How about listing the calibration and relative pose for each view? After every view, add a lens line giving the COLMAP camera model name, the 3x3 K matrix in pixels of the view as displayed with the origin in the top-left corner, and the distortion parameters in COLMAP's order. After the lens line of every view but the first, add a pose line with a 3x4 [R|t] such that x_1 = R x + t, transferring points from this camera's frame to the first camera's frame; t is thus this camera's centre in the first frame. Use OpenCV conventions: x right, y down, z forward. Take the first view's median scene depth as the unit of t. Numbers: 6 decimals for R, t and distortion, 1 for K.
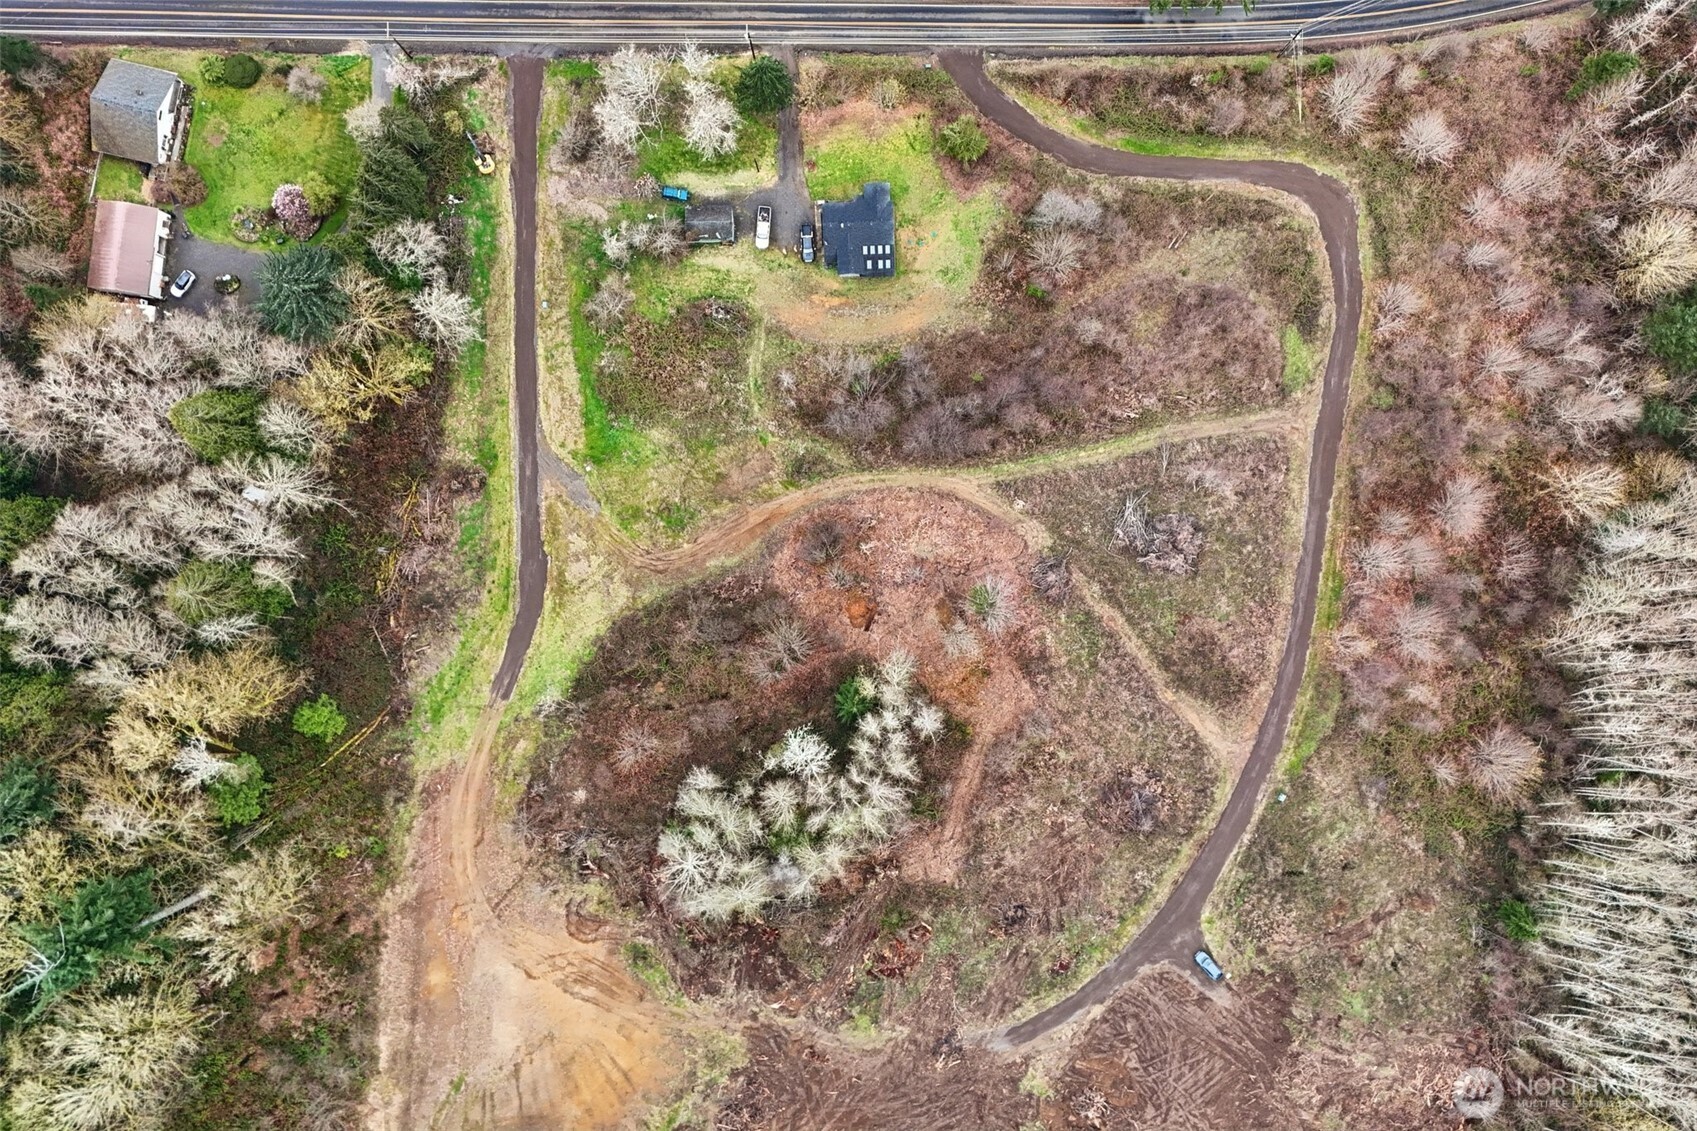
lens RADIAL K [[1457.0, 0, 852.4], [0, 1457.0, 548.2], [0, 0, 1]] dist [0.096948, -0.127543]
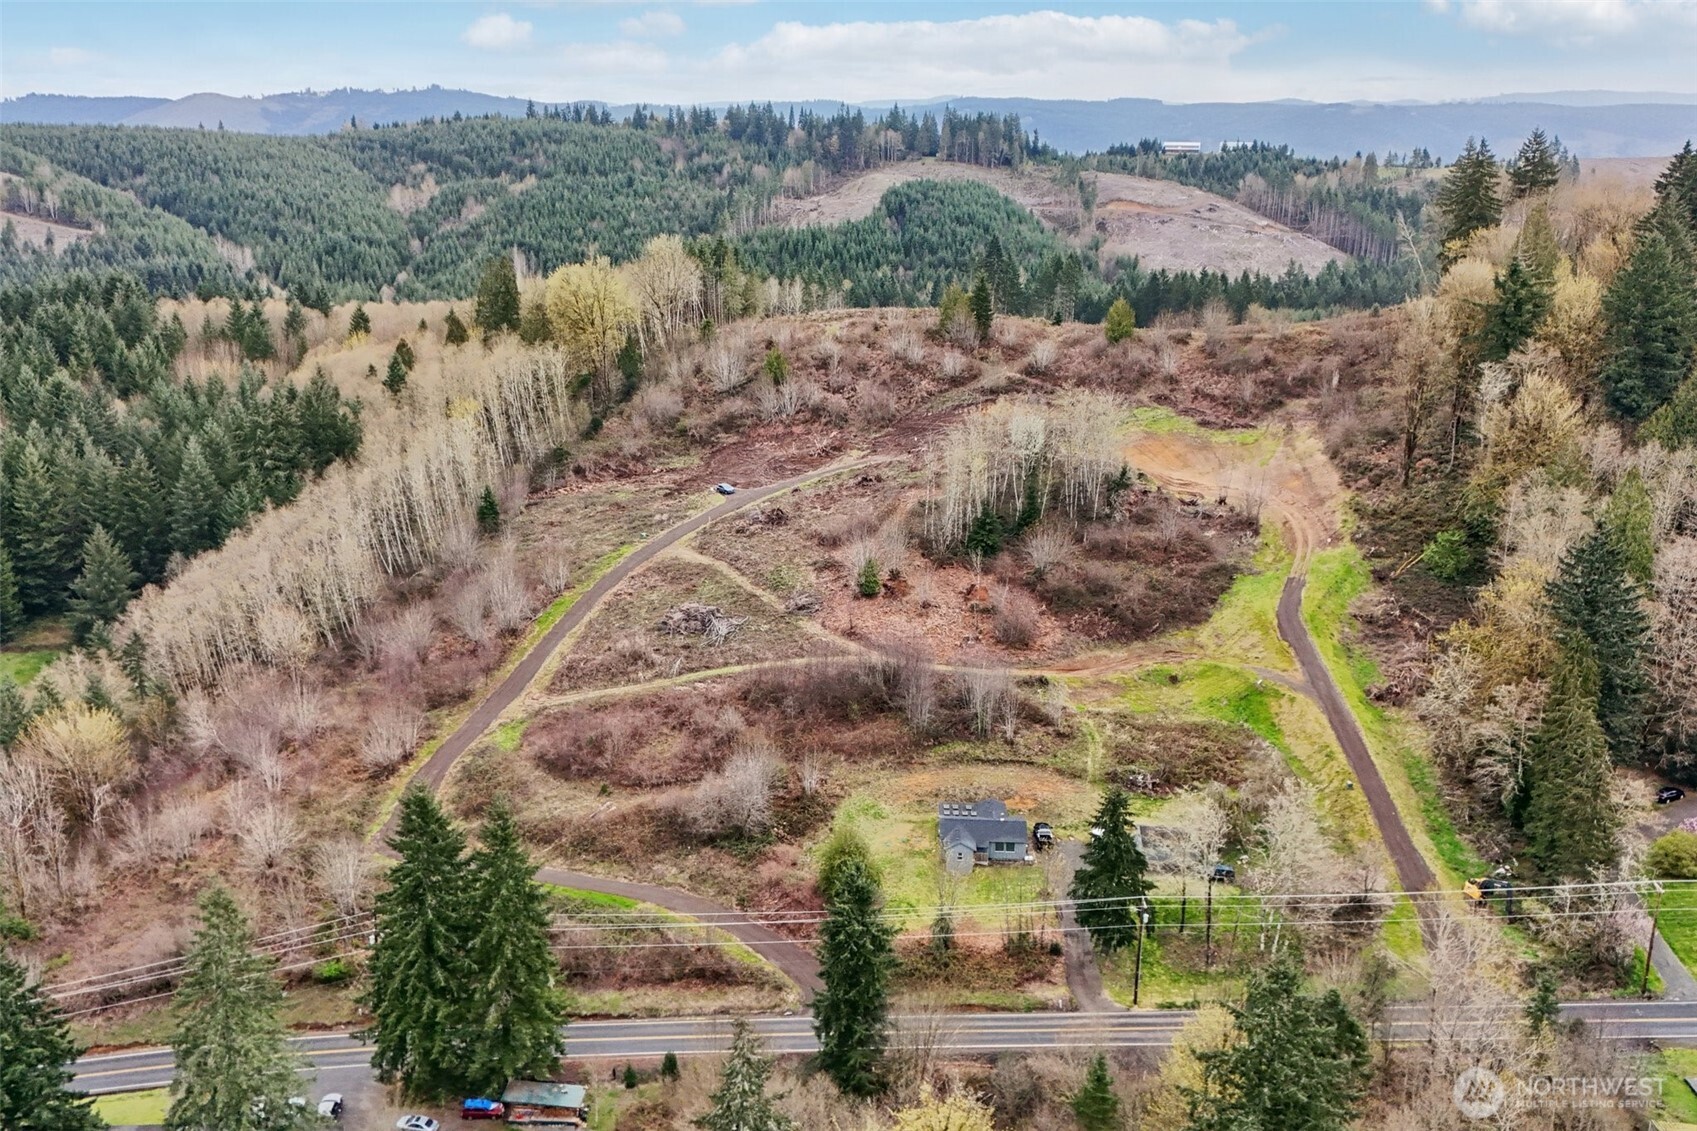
lens RADIAL K [[1457.0, 0, 848.1], [0, 1457.0, 596.0], [0, 0, 1]] dist [0.096948, -0.127543]
pose [[-0.997158, -0.031696, 0.068350, 0.030596], [0.074761, -0.303829, 0.949789, -1.027139], [-0.009338, 0.952199, 0.305335, 0.660289]]
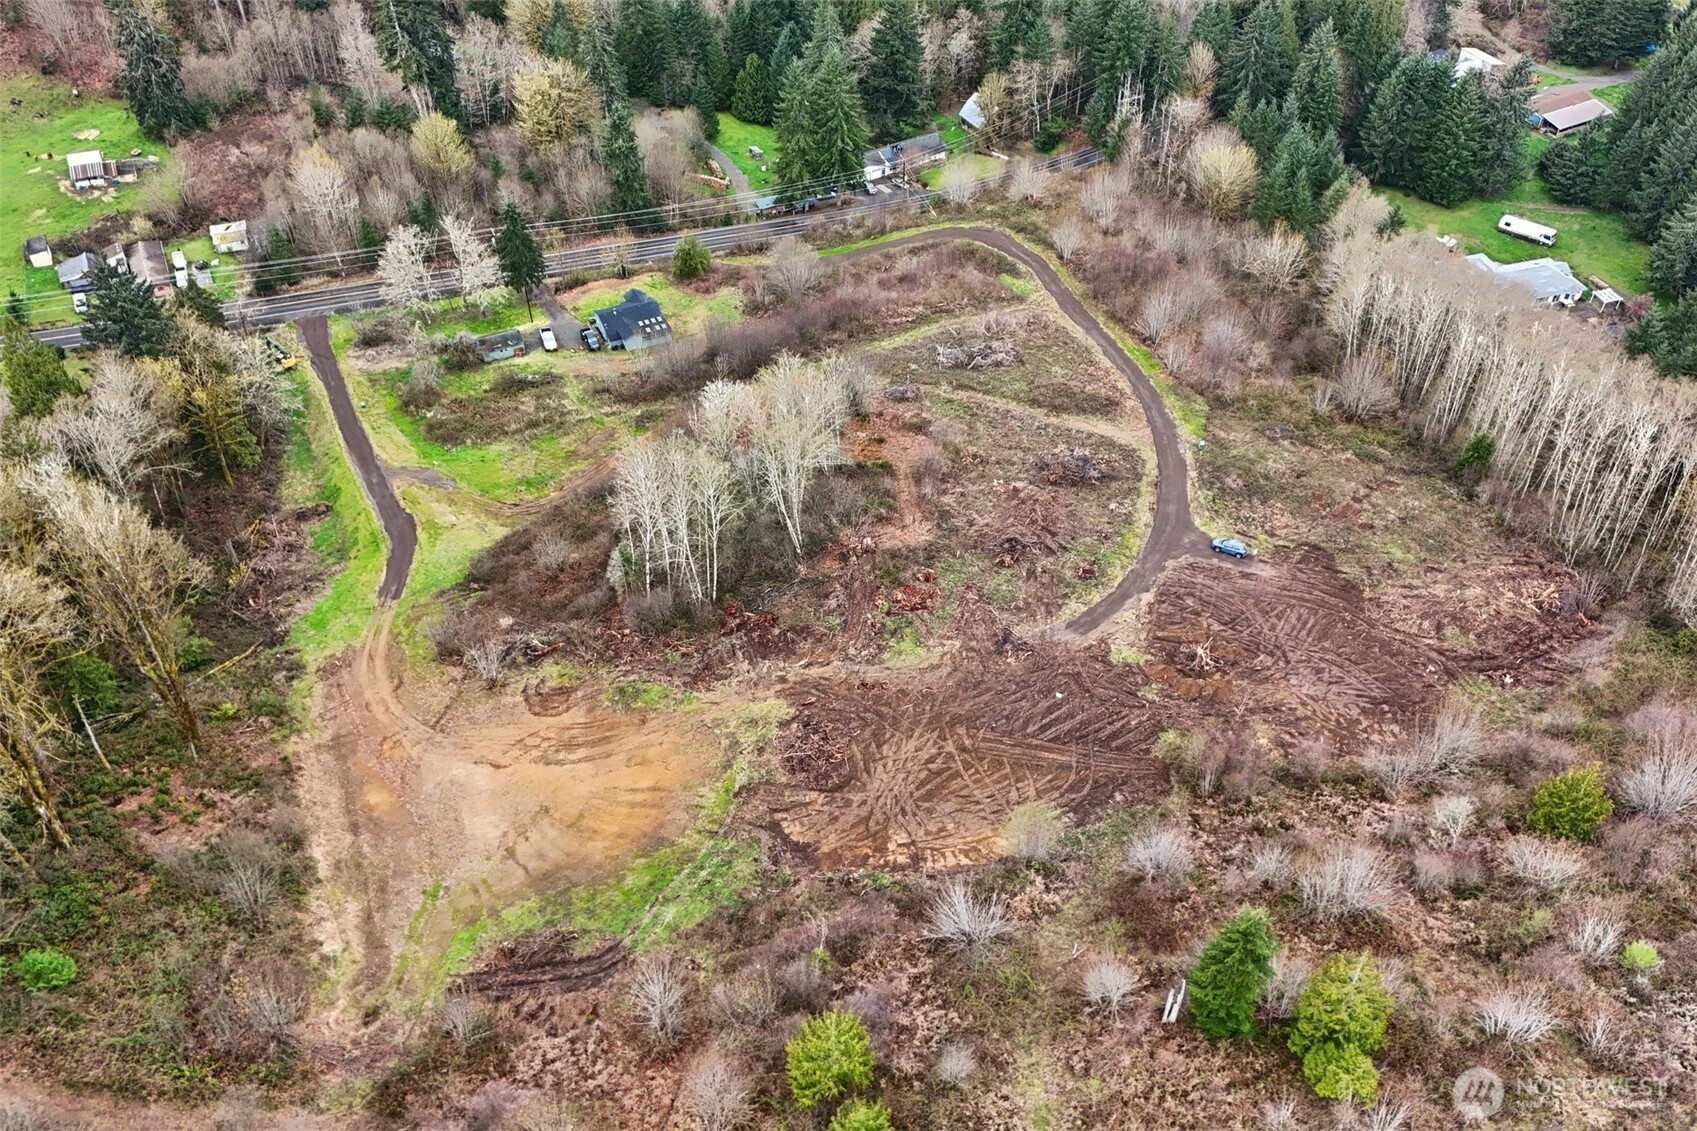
lens RADIAL K [[1457.0, 0, 843.3], [0, 1457.0, 567.4], [0, 0, 1]] dist [0.096948, -0.127543]
pose [[0.920044, -0.269262, 0.284636, -0.235516], [0.391810, 0.628283, -0.672121, 0.791254], [0.002145, 0.729903, 0.683547, 0.379866]]
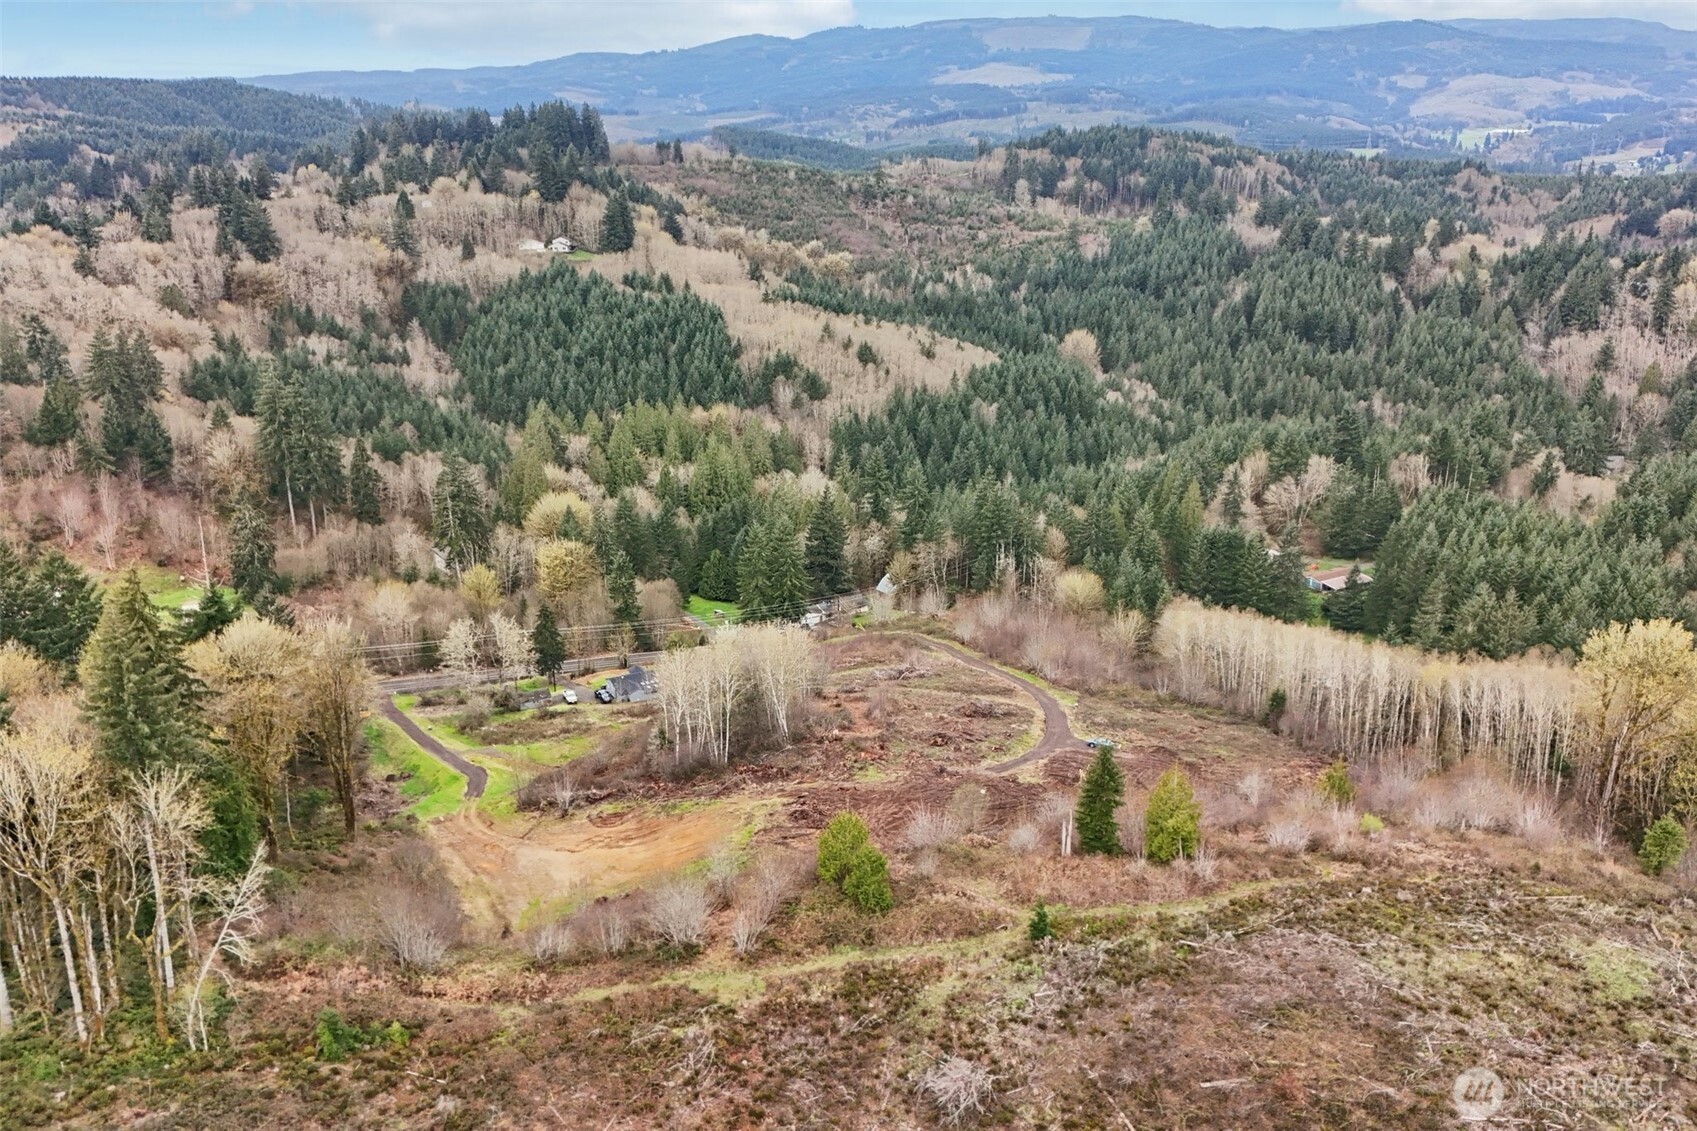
lens RADIAL K [[1457.0, 0, 832.4], [0, 1457.0, 575.6], [0, 0, 1]] dist [0.096948, -0.127543]
pose [[0.894511, -0.139580, 0.424698, -0.454612], [0.447015, 0.267992, -0.853439, 1.171767], [0.005307, 0.953256, 0.302116, 0.481971]]
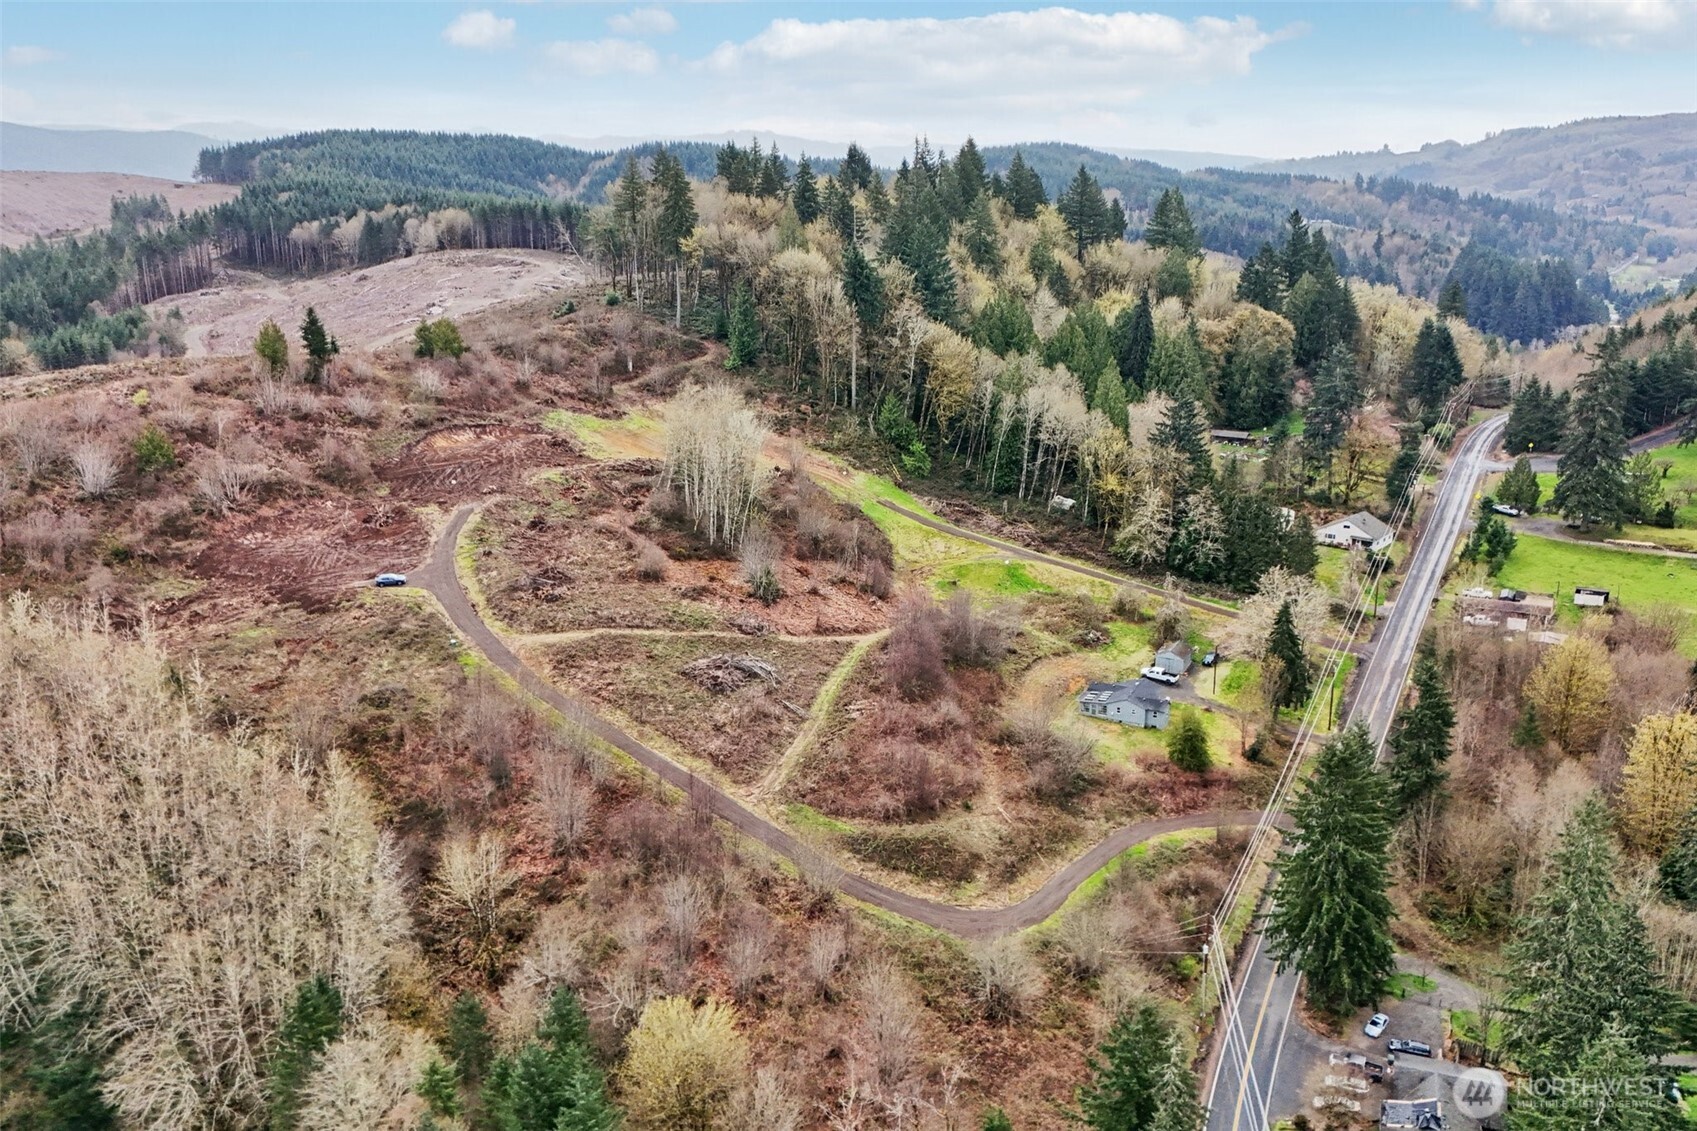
lens RADIAL K [[1457.0, 0, 843.1], [0, 1457.0, 563.6], [0, 0, 1]] dist [0.096948, -0.127543]
pose [[-0.462666, 0.236511, -0.854402, 1.024187], [-0.886521, -0.128359, 0.444527, -0.517503], [-0.004535, 0.963113, 0.269059, 0.667443]]
